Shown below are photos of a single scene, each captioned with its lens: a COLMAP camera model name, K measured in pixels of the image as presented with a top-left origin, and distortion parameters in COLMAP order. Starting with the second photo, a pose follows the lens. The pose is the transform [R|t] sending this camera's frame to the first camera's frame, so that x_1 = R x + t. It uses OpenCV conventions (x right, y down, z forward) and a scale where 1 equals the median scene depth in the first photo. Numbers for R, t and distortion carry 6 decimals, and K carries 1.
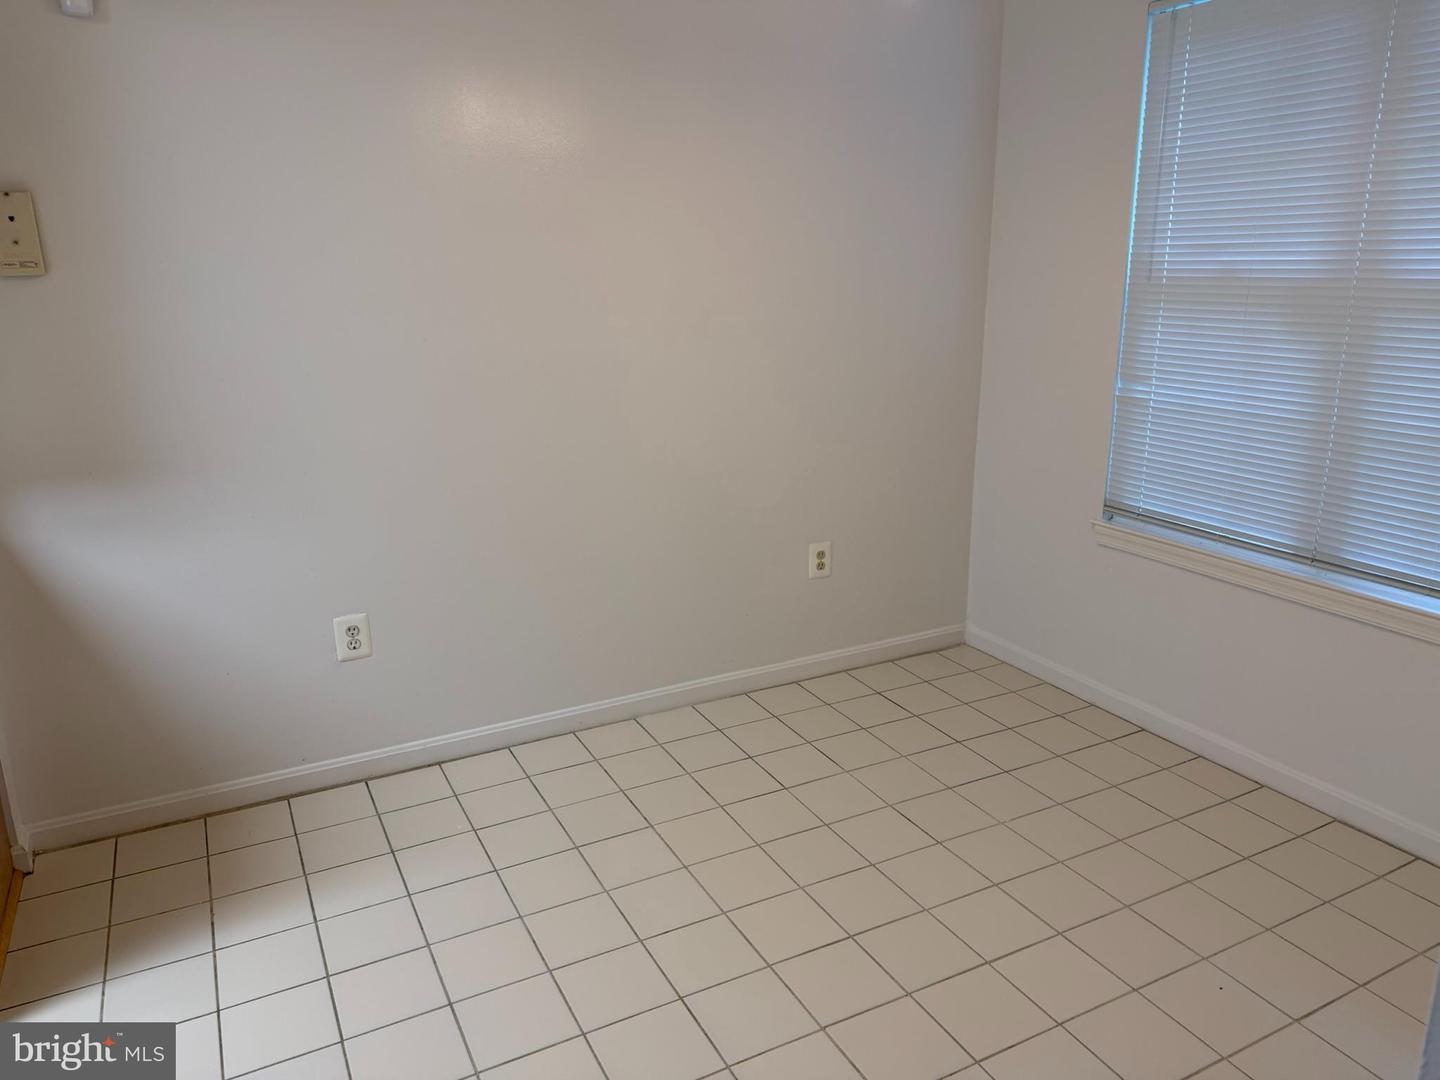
lens RADIAL K [[1016.0, 0, 718.4], [0, 1016.0, 540.4], [0, 0, 1]] dist [-0.002920, -0.000677]
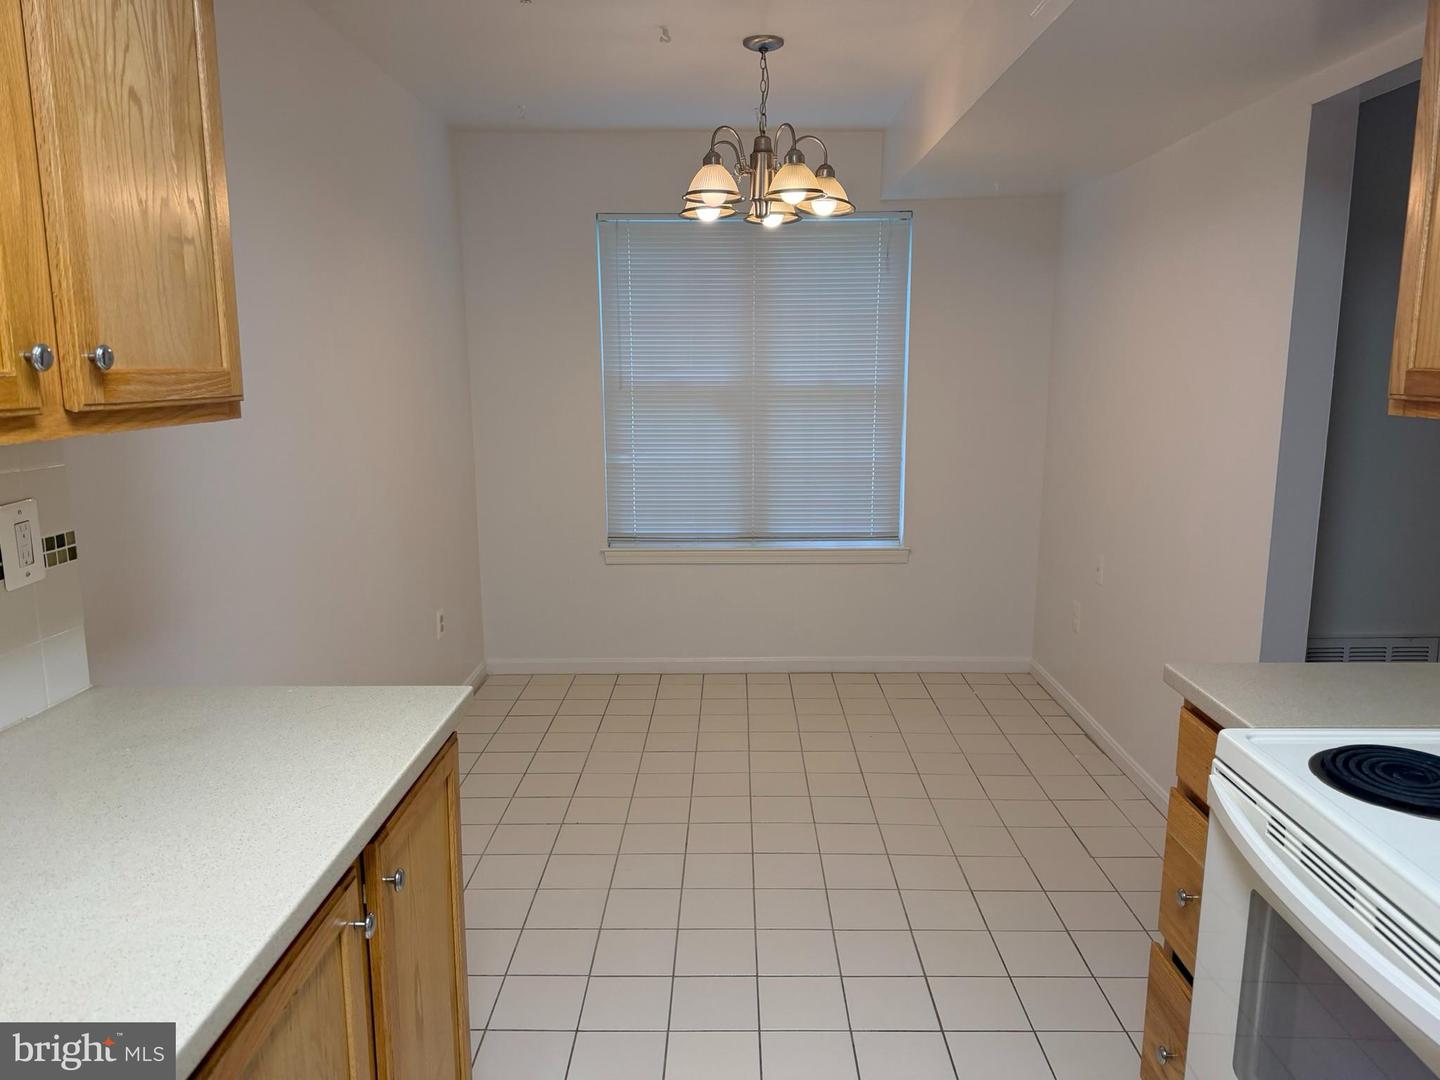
lens RADIAL K [[1016.0, 0, 722.7], [0, 1016.0, 537.8], [0, 0, 1]] dist [-0.002920, -0.000677]
pose [[0.460908, -0.141041, 0.876168, -0.898963], [0.237097, 0.970973, 0.031577, -0.043392], [-0.855189, 0.193183, 0.480970, 0.147719]]
